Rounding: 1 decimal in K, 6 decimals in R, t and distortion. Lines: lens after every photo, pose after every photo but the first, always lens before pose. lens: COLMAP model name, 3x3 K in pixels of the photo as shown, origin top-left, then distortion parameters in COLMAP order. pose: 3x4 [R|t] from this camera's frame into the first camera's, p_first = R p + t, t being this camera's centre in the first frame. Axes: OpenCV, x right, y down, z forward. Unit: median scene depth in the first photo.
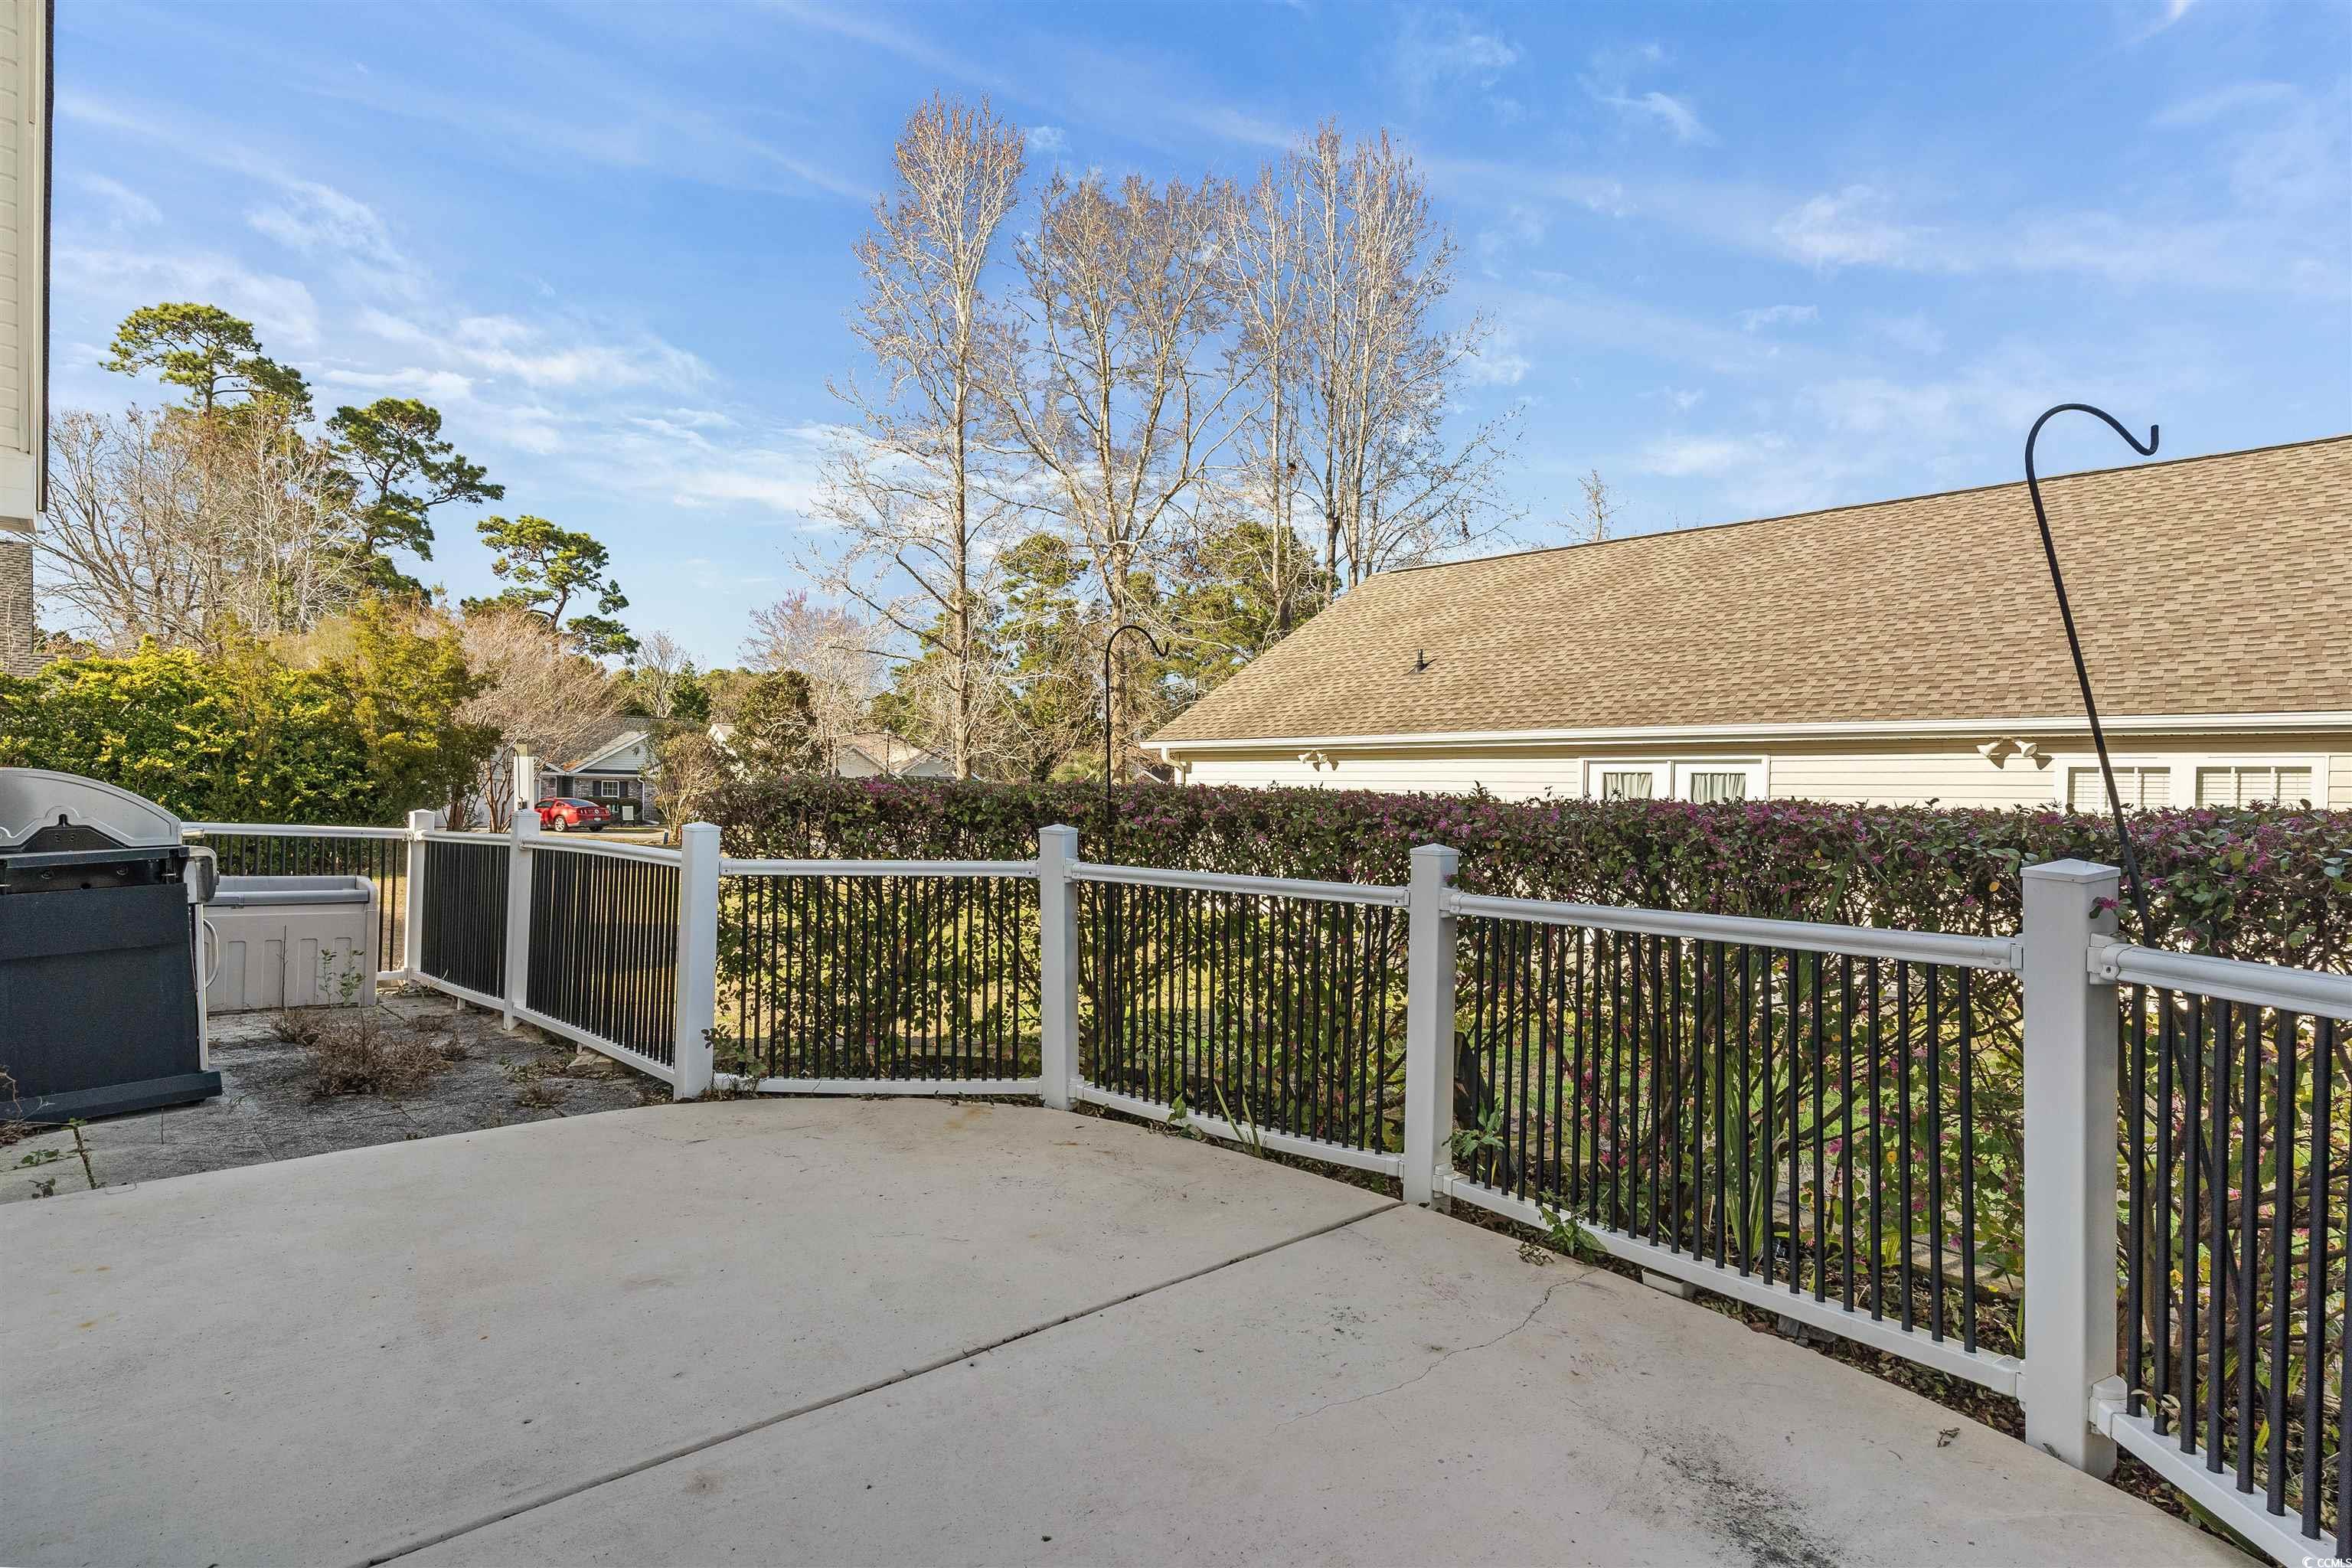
lens RADIAL K [[1183.7, 0, 1176.0], [0, 1183.7, 784.0], [0, 0, 1]] dist [0.001102, 0.000681]
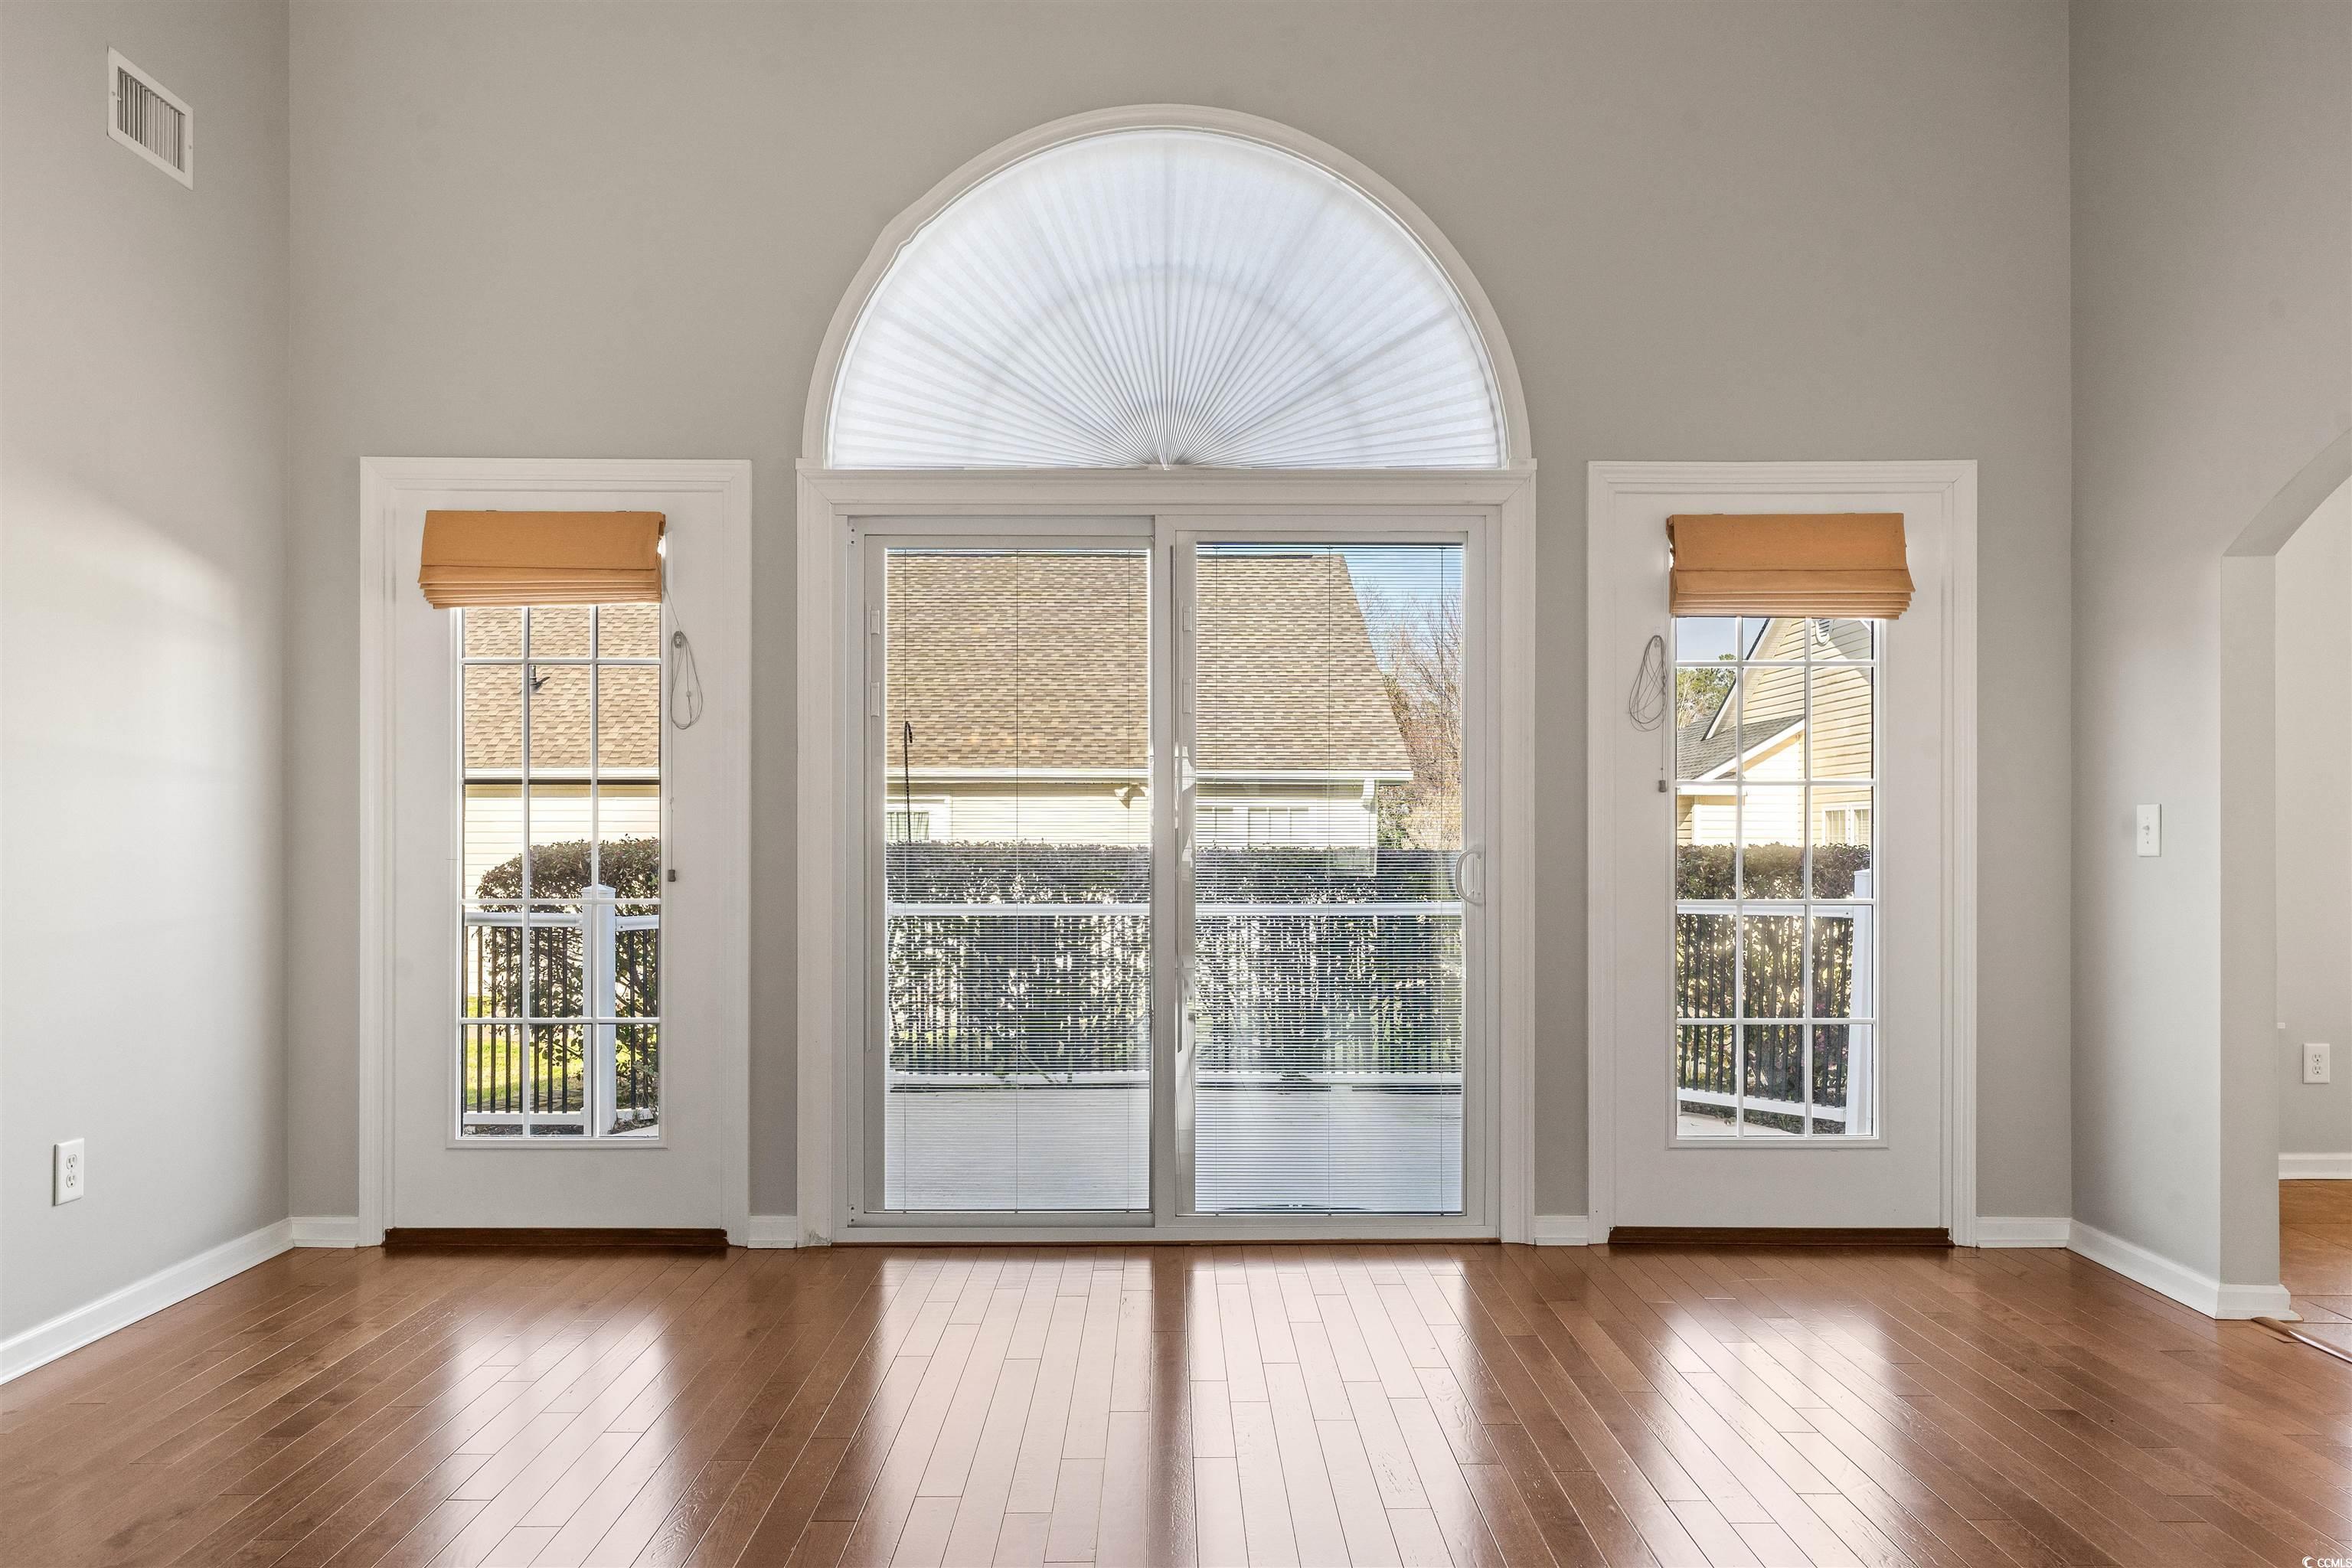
lens RADIAL K [[1557.1, 0, 1173.0], [0, 1557.1, 839.6], [0, 0, 1]] dist [-0.004246, 0.000502]
pose [[0.690663, -0.019742, 0.722908, -0.430141], [0.005669, 0.999744, 0.021886, -0.014979], [-0.723155, -0.011018, 0.690598, -0.154755]]
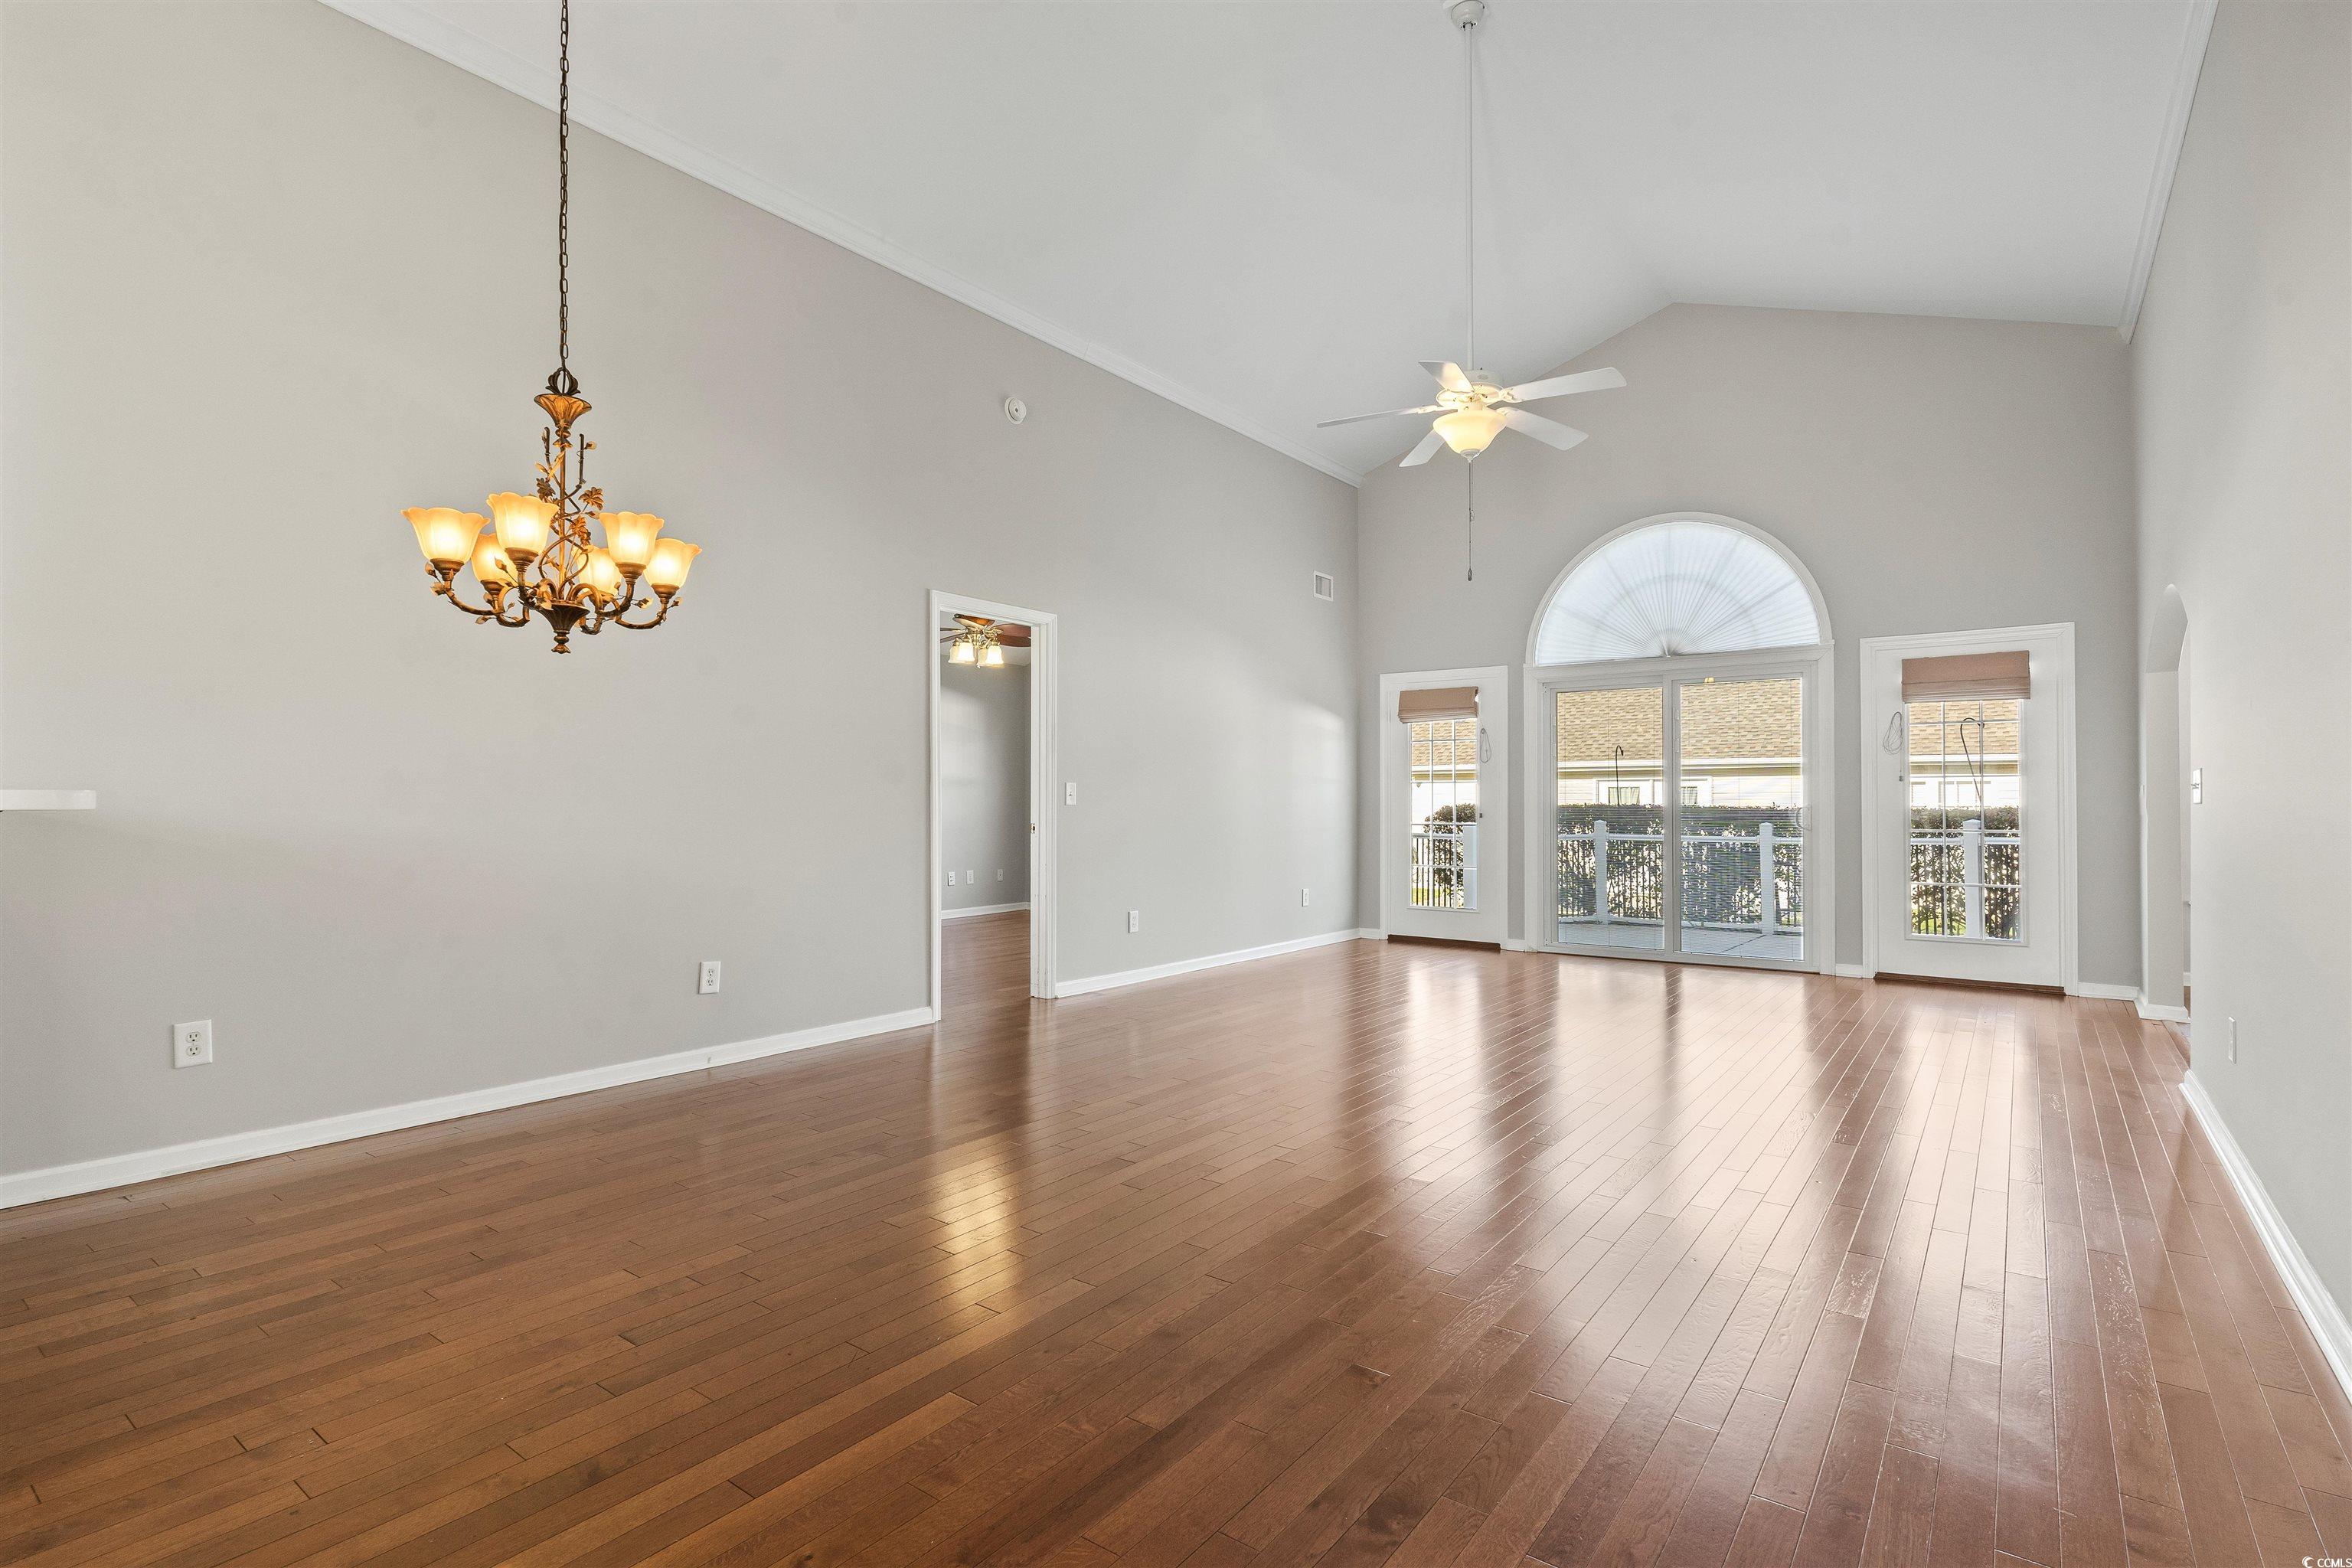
lens RADIAL K [[1128.1, 0, 1176.0], [0, 1128.1, 784.0], [0, 0, 1]] dist [-0.000883, -0.000215]
pose [[0.987807, -0.015969, 0.154865, -0.570493], [0.016861, 0.999848, -0.004449, -0.020280], [-0.154771, 0.007006, 0.987926, -0.548651]]
